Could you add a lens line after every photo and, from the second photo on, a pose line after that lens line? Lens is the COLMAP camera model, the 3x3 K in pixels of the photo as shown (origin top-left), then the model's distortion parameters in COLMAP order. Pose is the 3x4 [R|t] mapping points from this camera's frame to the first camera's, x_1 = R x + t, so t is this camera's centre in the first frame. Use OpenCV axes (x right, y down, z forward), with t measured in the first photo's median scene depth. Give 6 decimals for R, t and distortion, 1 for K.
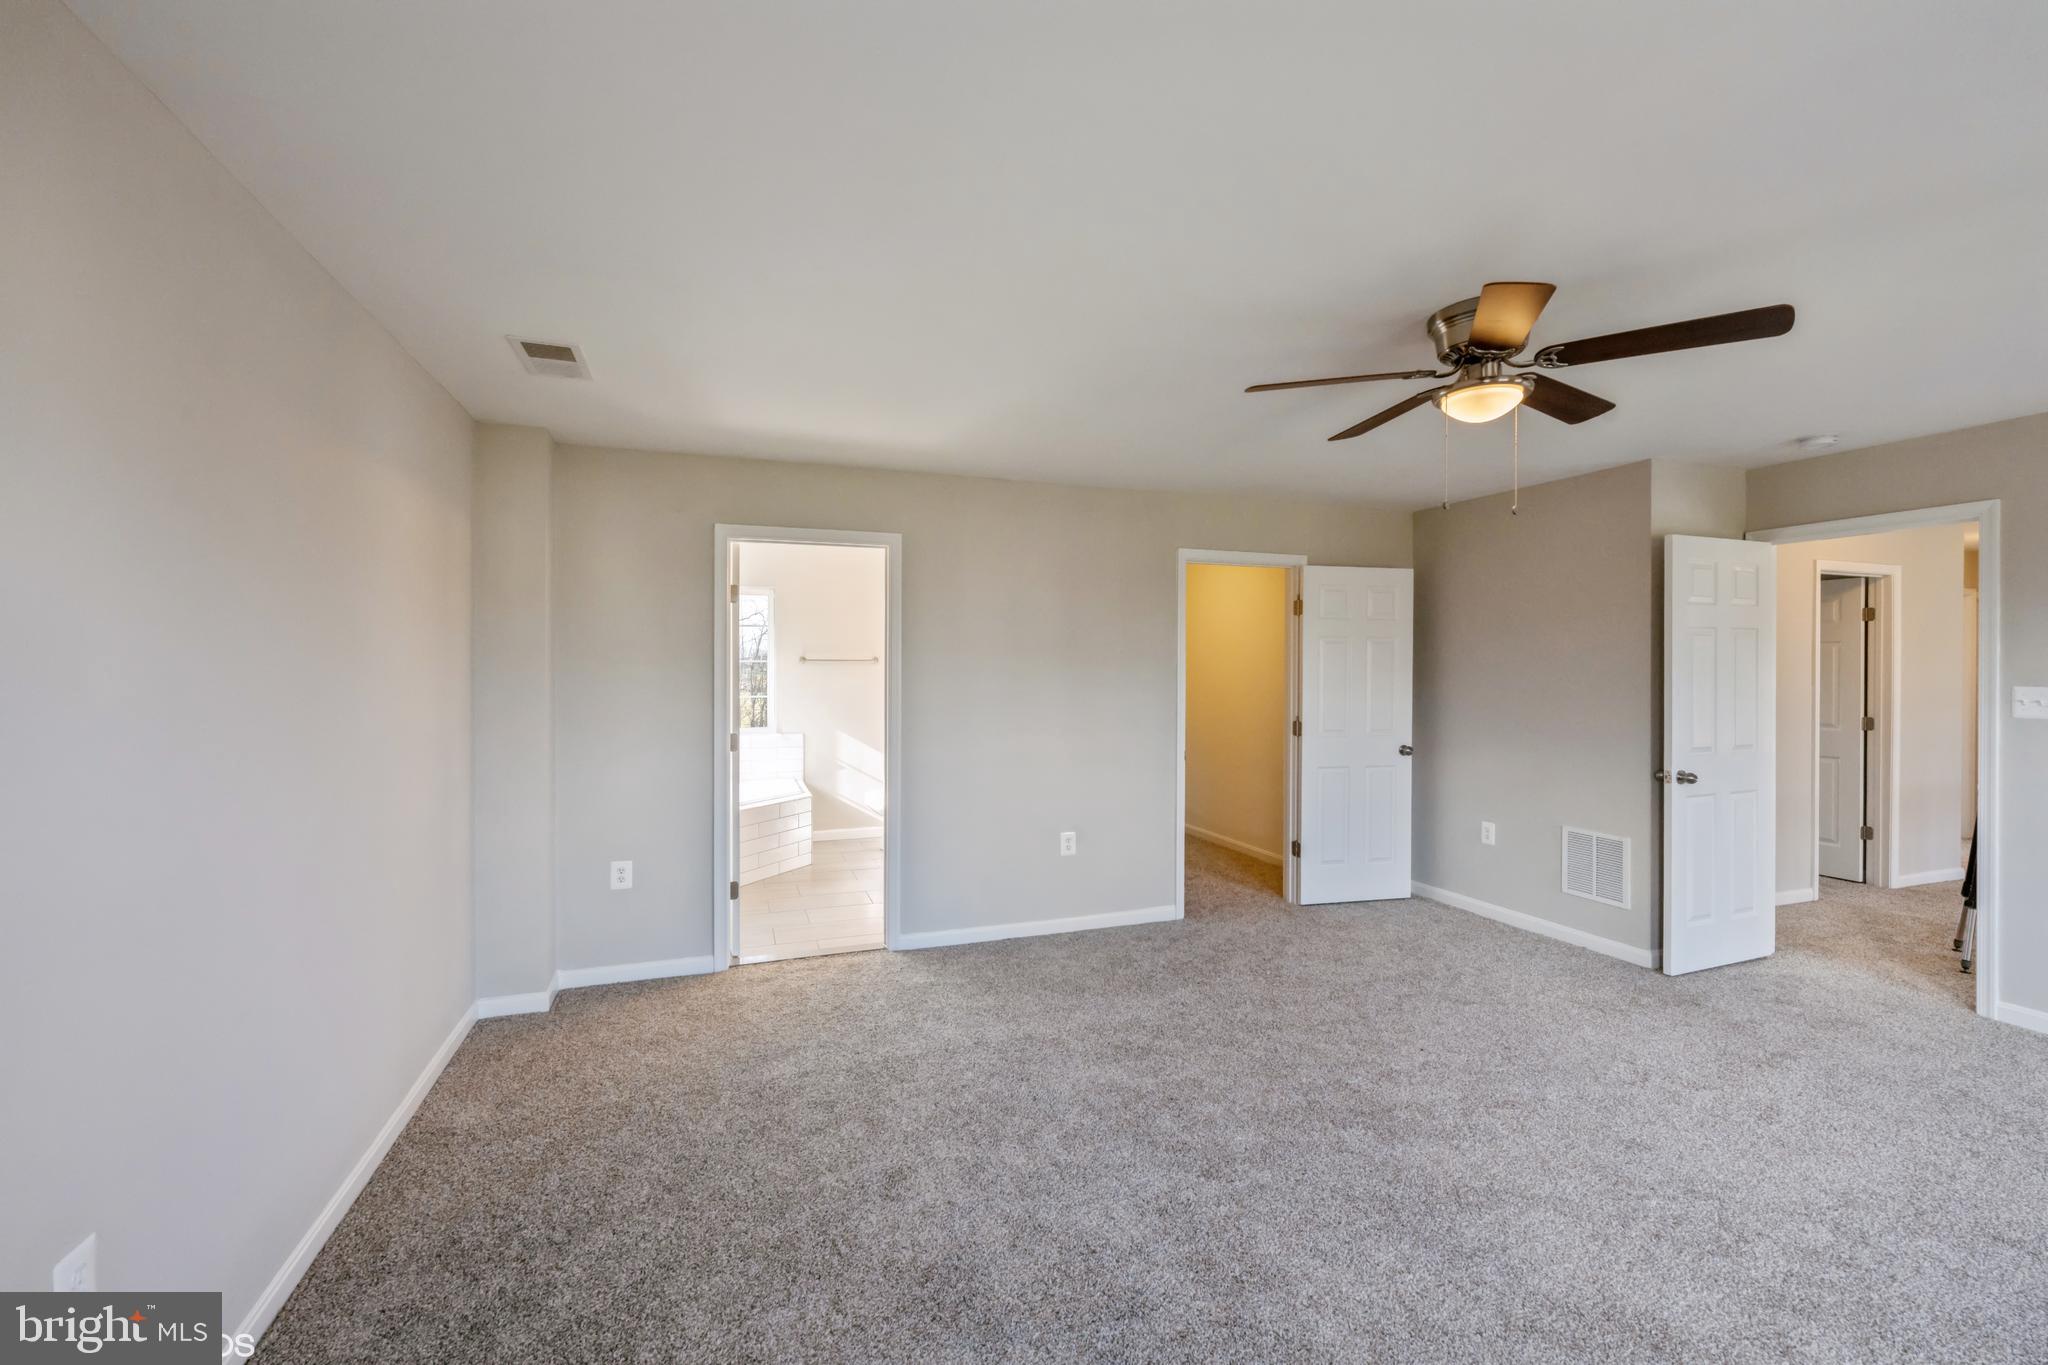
lens RADIAL K [[846.1, 0, 1015.3], [0, 846.1, 666.5], [0, 0, 1]] dist [-0.003395, -0.000395]
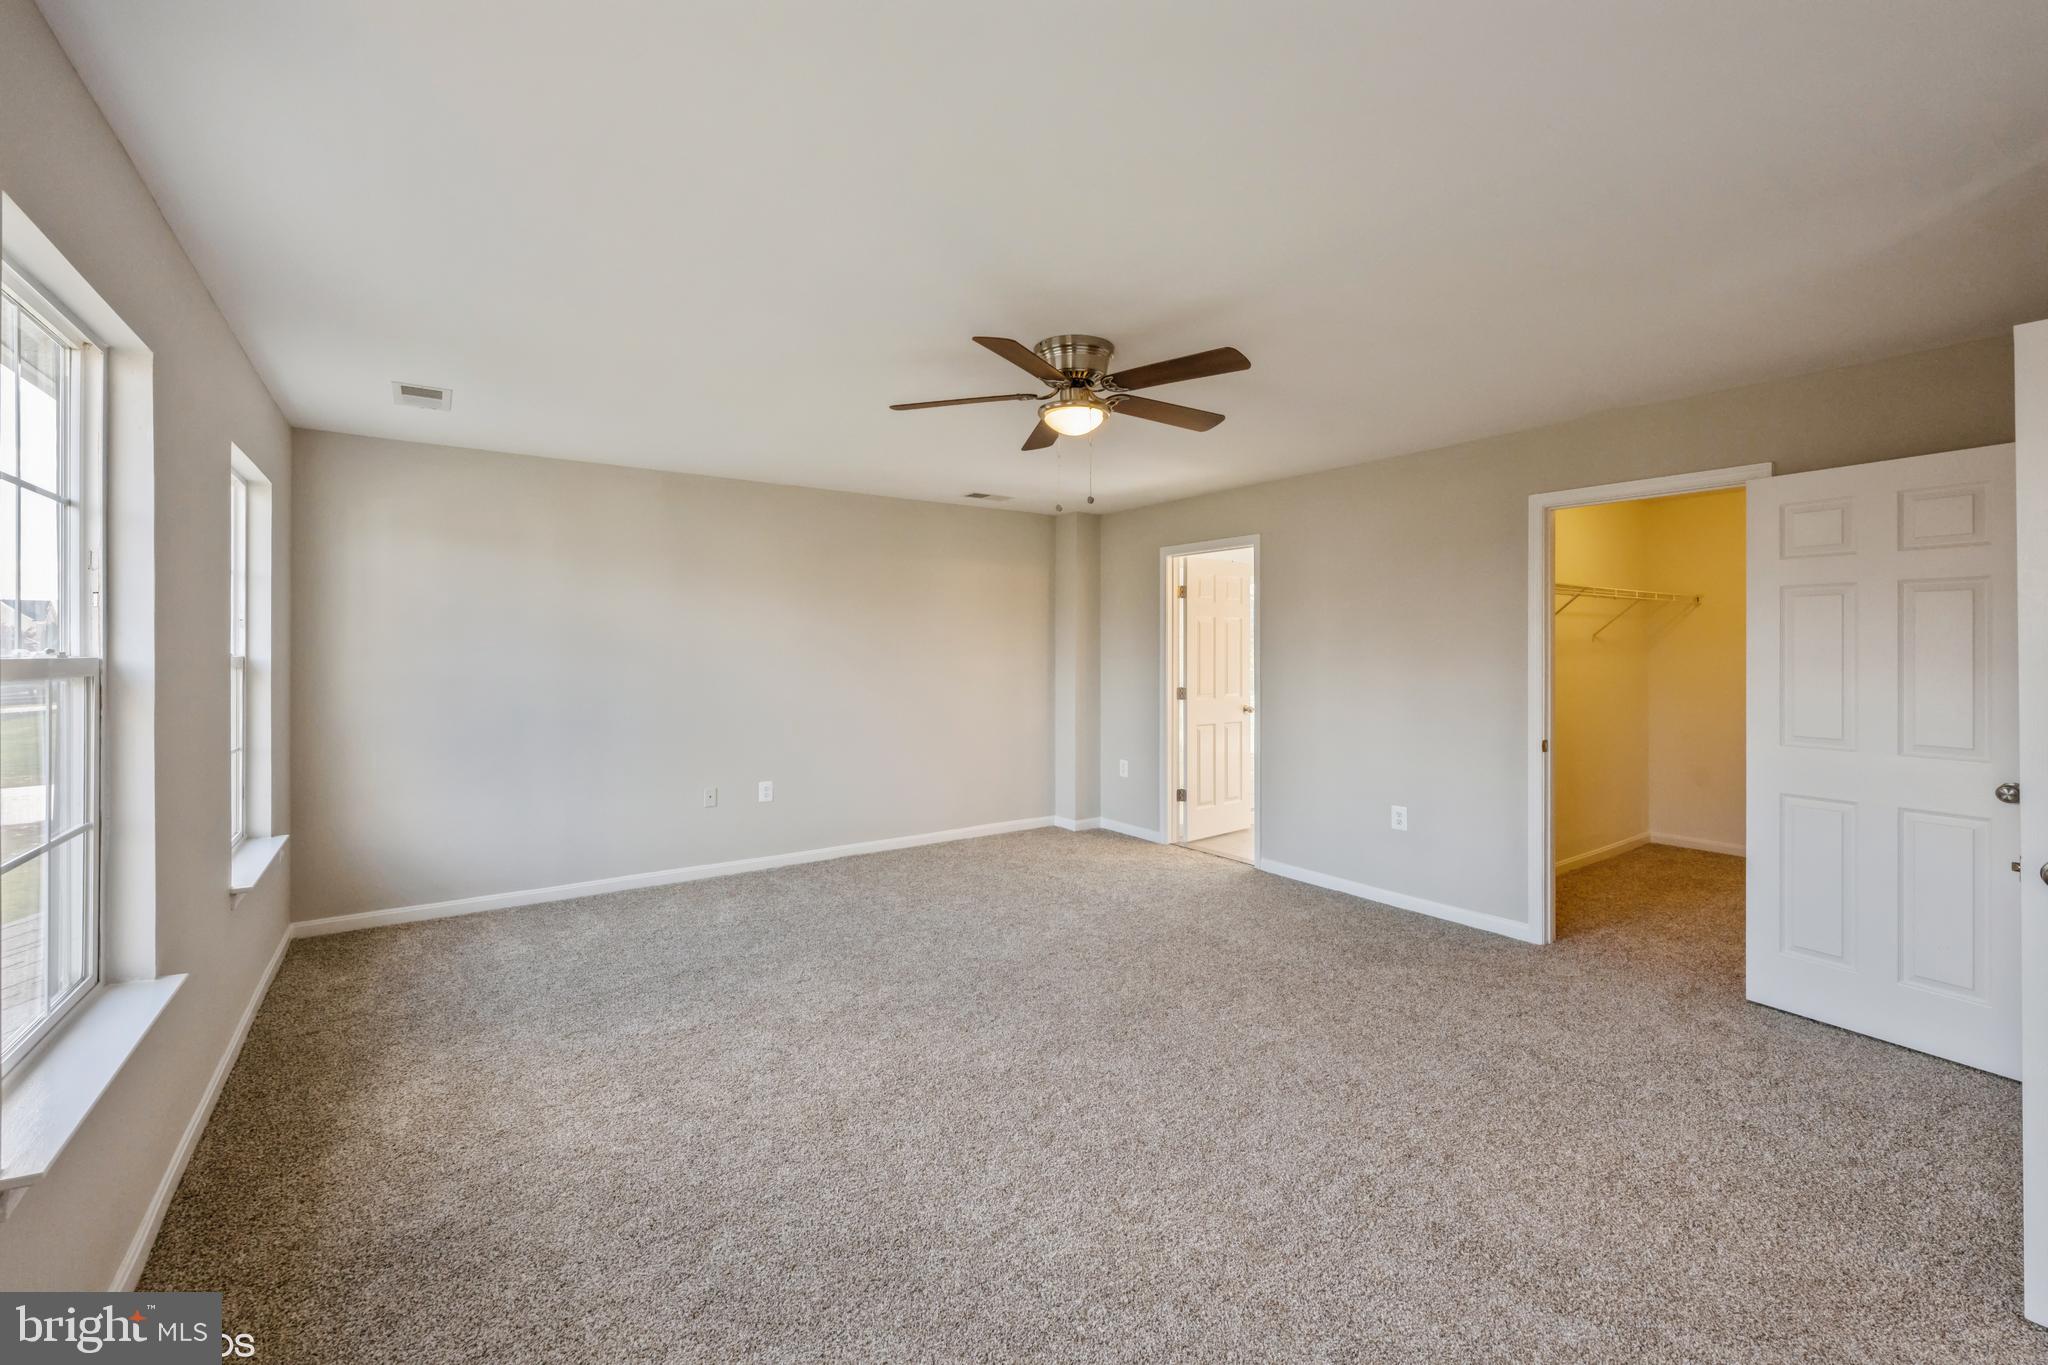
lens RADIAL K [[846.1, 0, 1015.3], [0, 846.1, 666.5], [0, 0, 1]] dist [-0.003395, -0.000395]
pose [[0.252858, 0.021879, -0.967256, 0.966980], [0.007491, 0.999670, 0.024570, 0.003978], [0.967474, -0.013459, 0.252611, 0.338323]]
